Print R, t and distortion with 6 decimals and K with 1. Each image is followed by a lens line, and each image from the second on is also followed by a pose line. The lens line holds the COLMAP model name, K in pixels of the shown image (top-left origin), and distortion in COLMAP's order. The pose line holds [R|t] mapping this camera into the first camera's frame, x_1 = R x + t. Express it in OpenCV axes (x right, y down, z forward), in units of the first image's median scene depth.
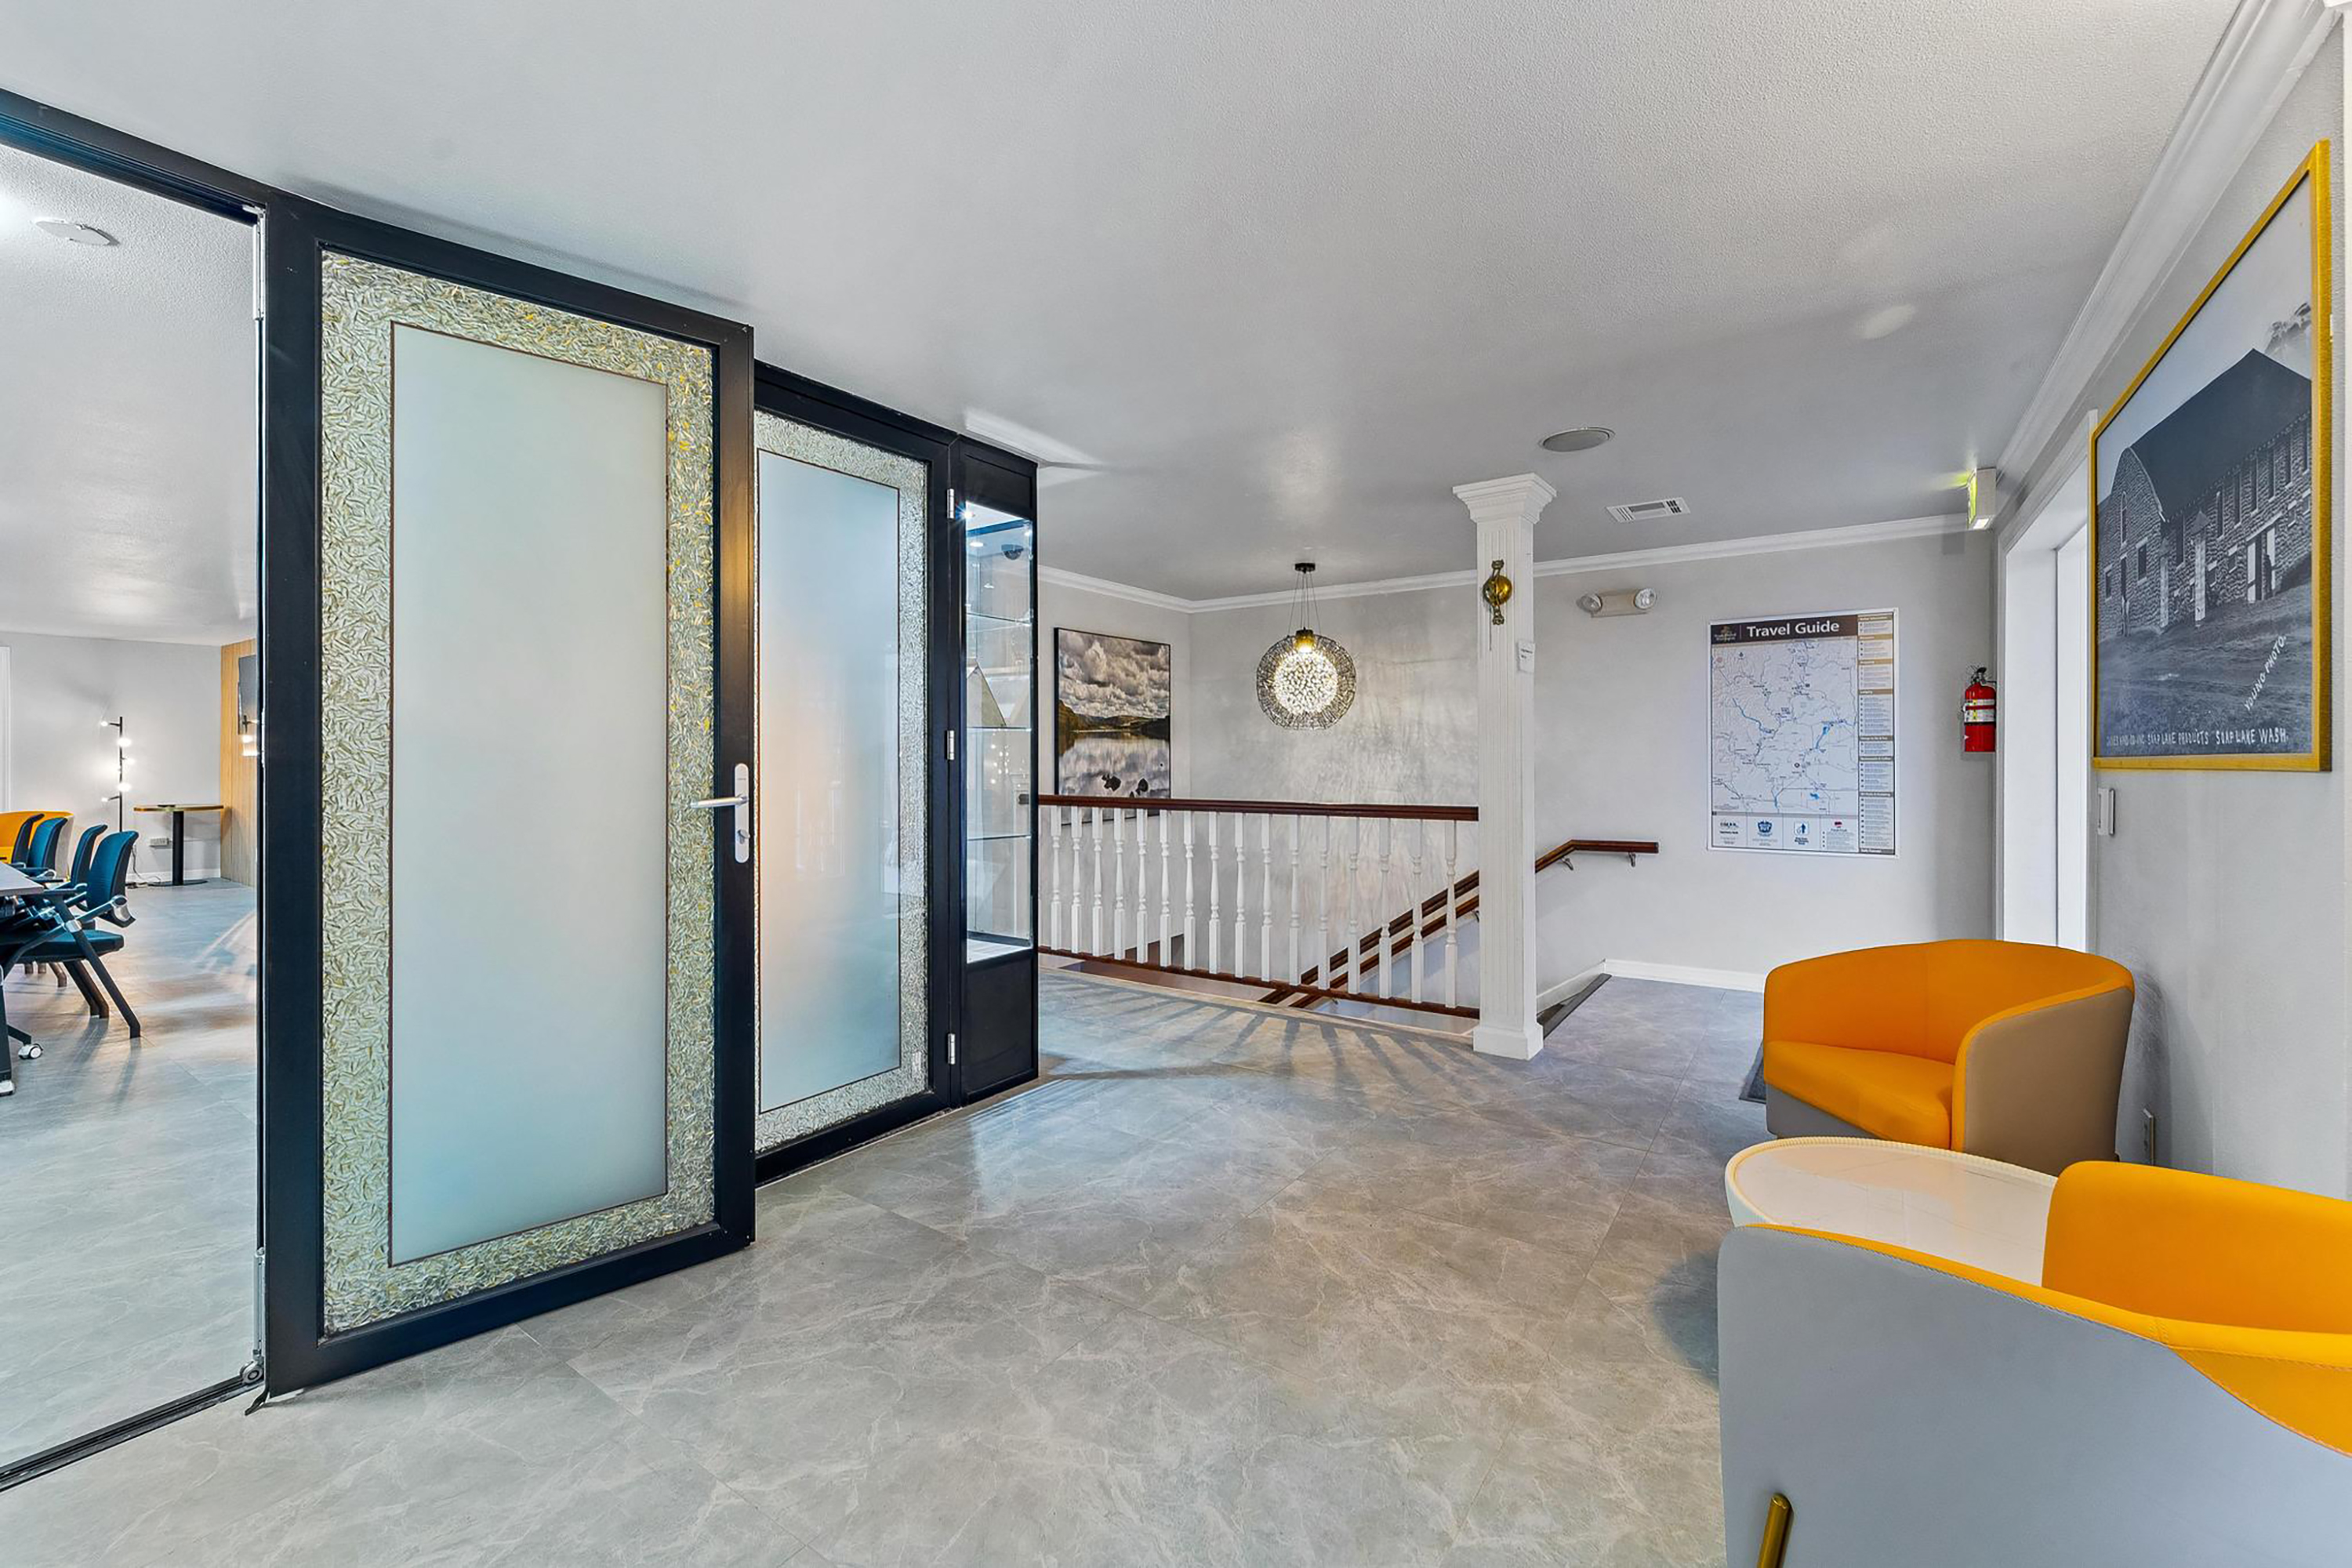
lens RADIAL K [[951.3, 0, 1167.0], [0, 951.3, 753.5], [0, 0, 1]] dist [-0.000031, -0.001616]
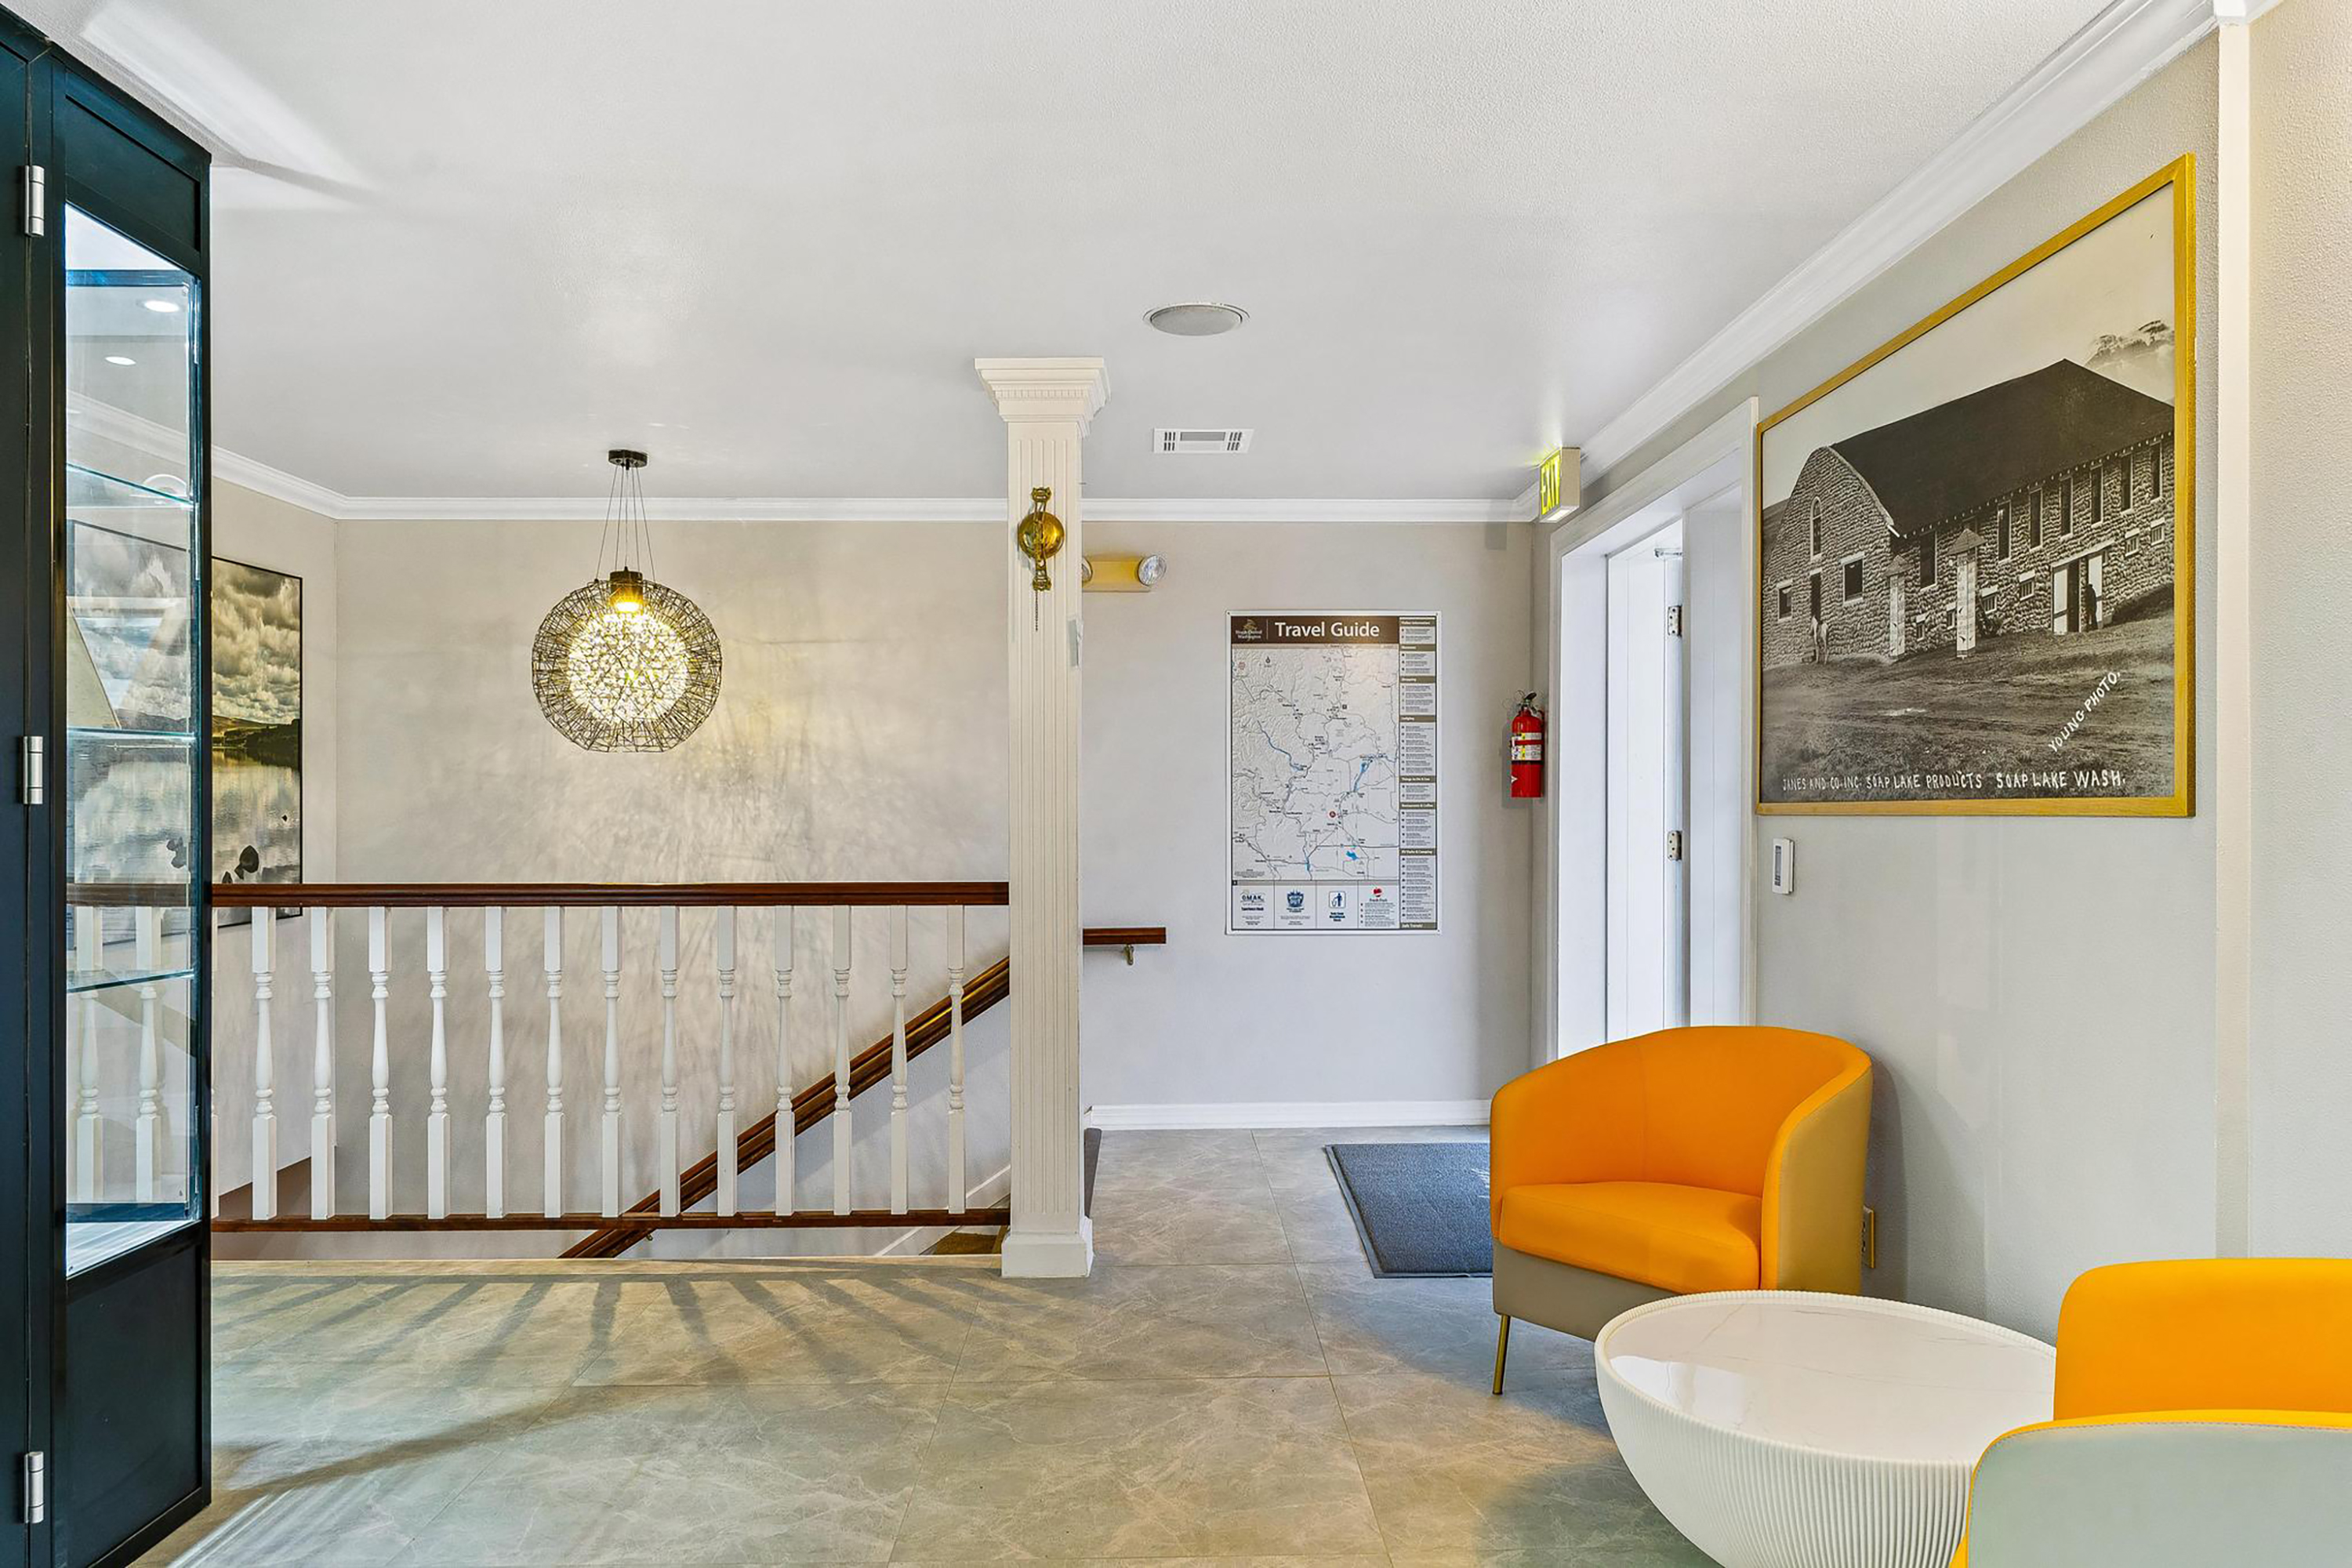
lens RADIAL K [[1552.8, 0, 1168.0], [0, 1552.8, 801.6], [0, 0, 1]] dist [-0.010729, 0.003353]
pose [[0.809435, 0.002150, 0.587205, -0.184893], [-0.003474, 0.999993, 0.001128, 0.002001], [-0.587199, -0.002953, 0.809437, 0.122496]]
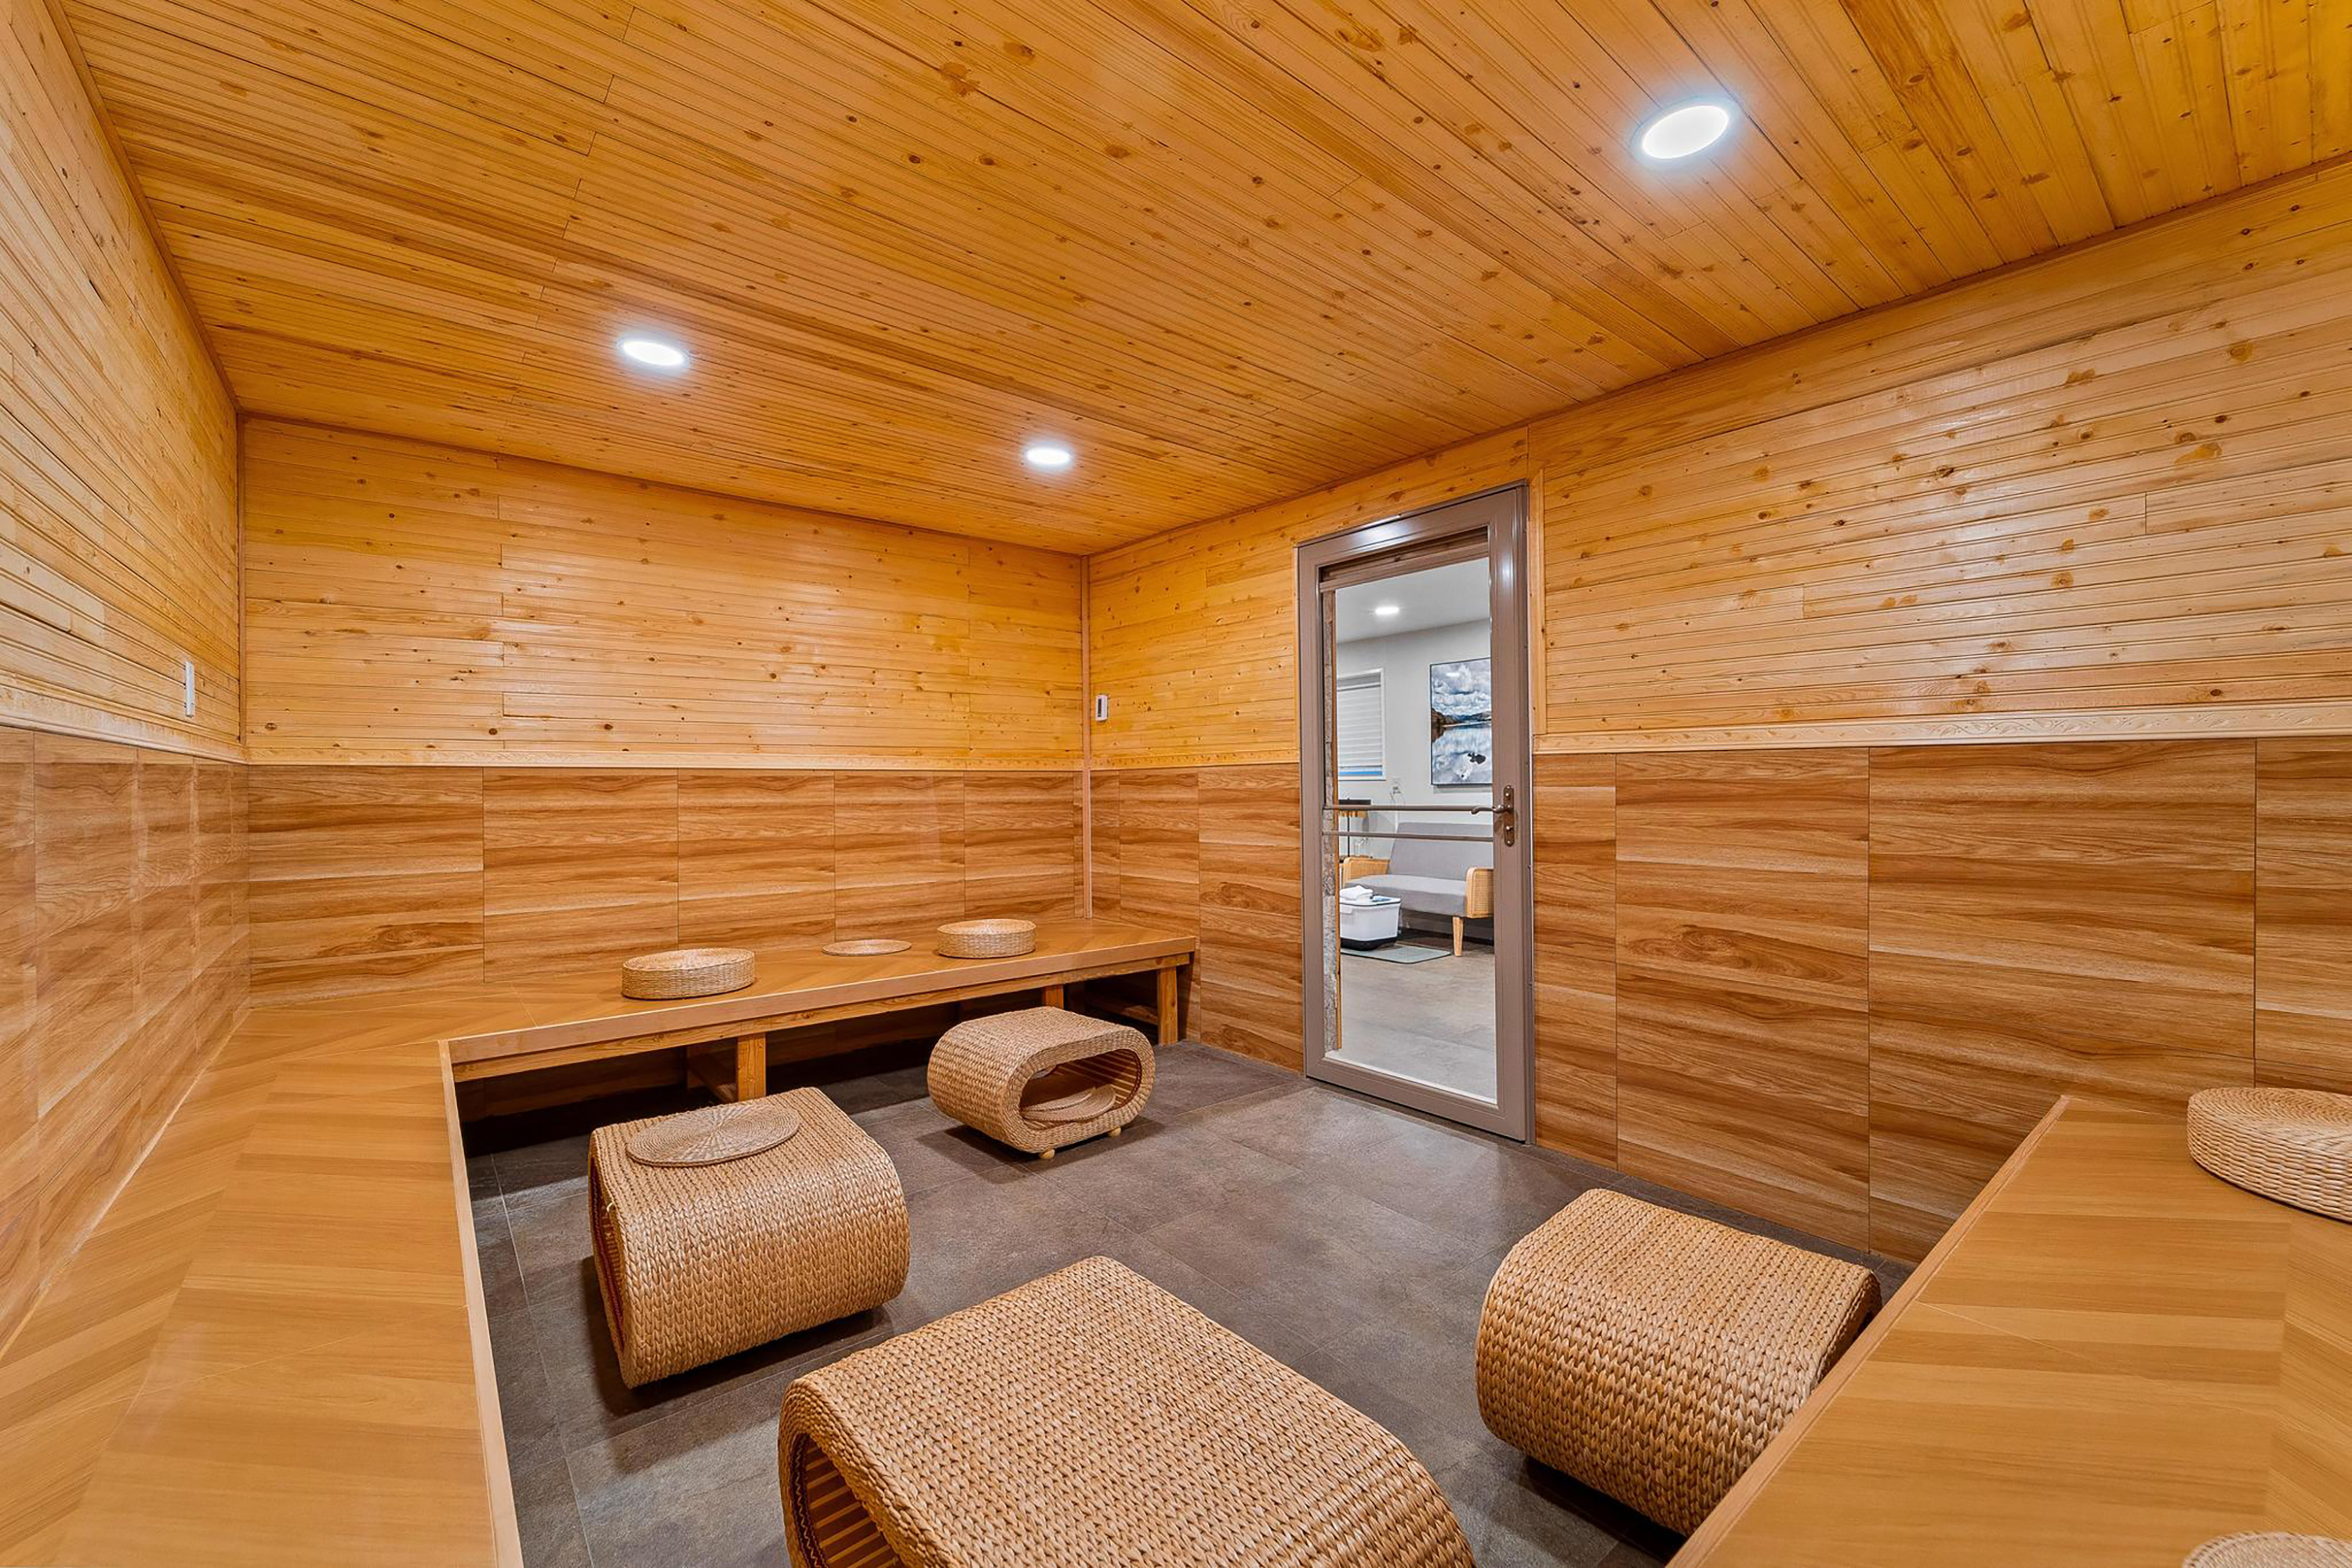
lens RADIAL K [[951.3, 0, 1179.2], [0, 951.3, 783.6], [0, 0, 1]] dist [-0.000031, -0.001616]
pose [[-0.269440, 0.001191, -0.963017, 2.375911], [0.004776, 0.999989, -0.000099, 0.108542], [0.963005, -0.004626, -0.269442, 1.520166]]
